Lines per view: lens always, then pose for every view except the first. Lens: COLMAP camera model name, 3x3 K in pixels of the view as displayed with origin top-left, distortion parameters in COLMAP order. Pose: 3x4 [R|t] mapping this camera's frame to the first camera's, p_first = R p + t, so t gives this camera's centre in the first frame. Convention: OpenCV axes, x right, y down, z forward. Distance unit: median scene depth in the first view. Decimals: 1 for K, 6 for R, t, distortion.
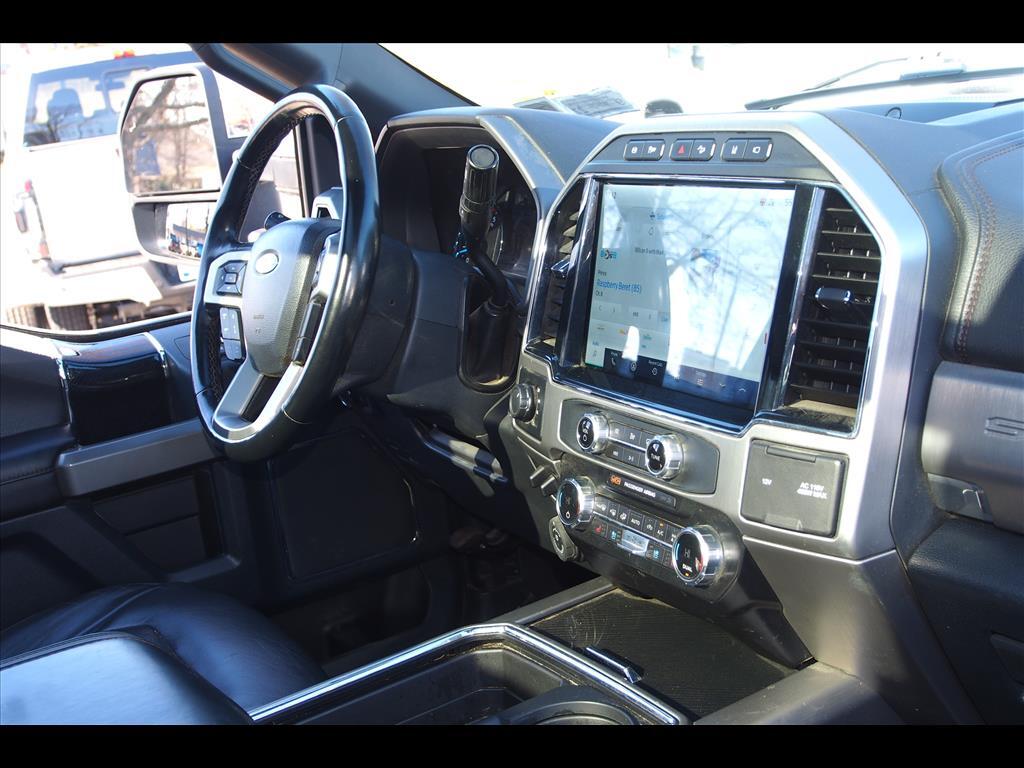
lens RADIAL K [[1207.6, 0, 512.0], [0, 1207.6, 384.0], [0, 0, 1]] dist [-0.000269, -0.000071]
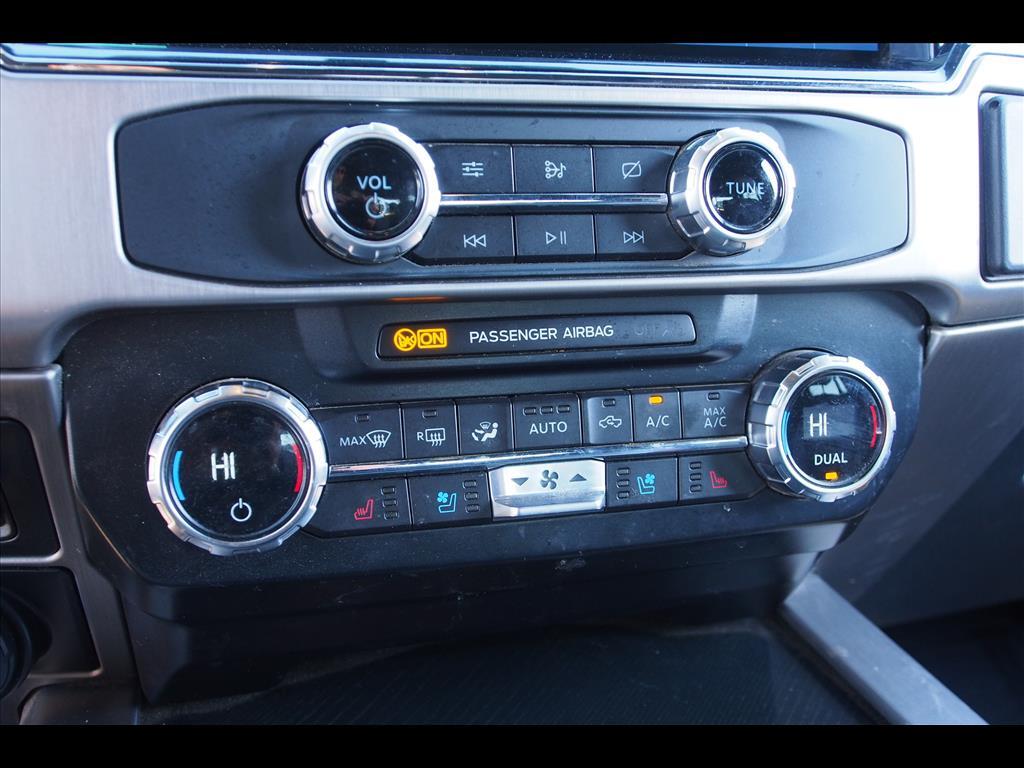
lens RADIAL K [[972.6, 0, 512.0], [0, 972.6, 384.0], [0, 0, 1]] dist [-0.004884, 0.006989]
pose [[0.282954, -0.193064, 0.939502, -0.161584], [0.181726, 0.972580, 0.145130, 0.057691], [-0.941760, 0.129667, 0.310281, 0.905589]]
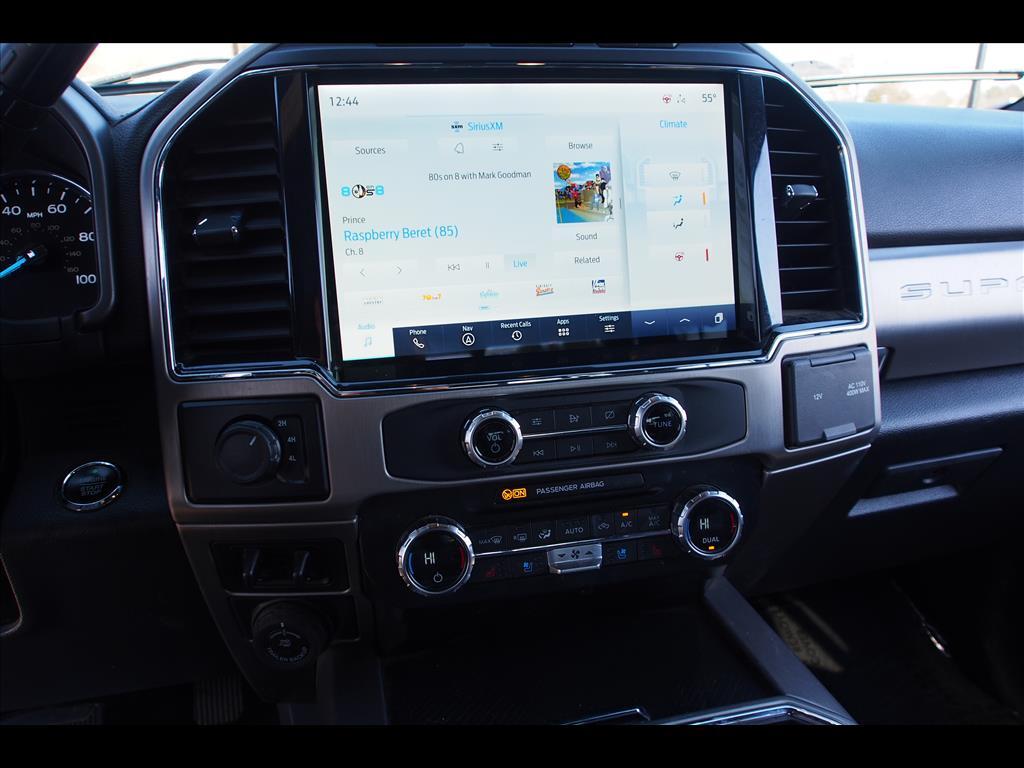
lens RADIAL K [[716.1, 0, 512.0], [0, 716.1, 384.0], [0, 0, 1]] dist [-0.038360, -0.000310]
pose [[0.332310, -0.204514, 0.920730, -0.296133], [0.214885, 0.966951, 0.137225, -0.042756], [-0.918365, 0.152250, 0.365274, 0.845514]]
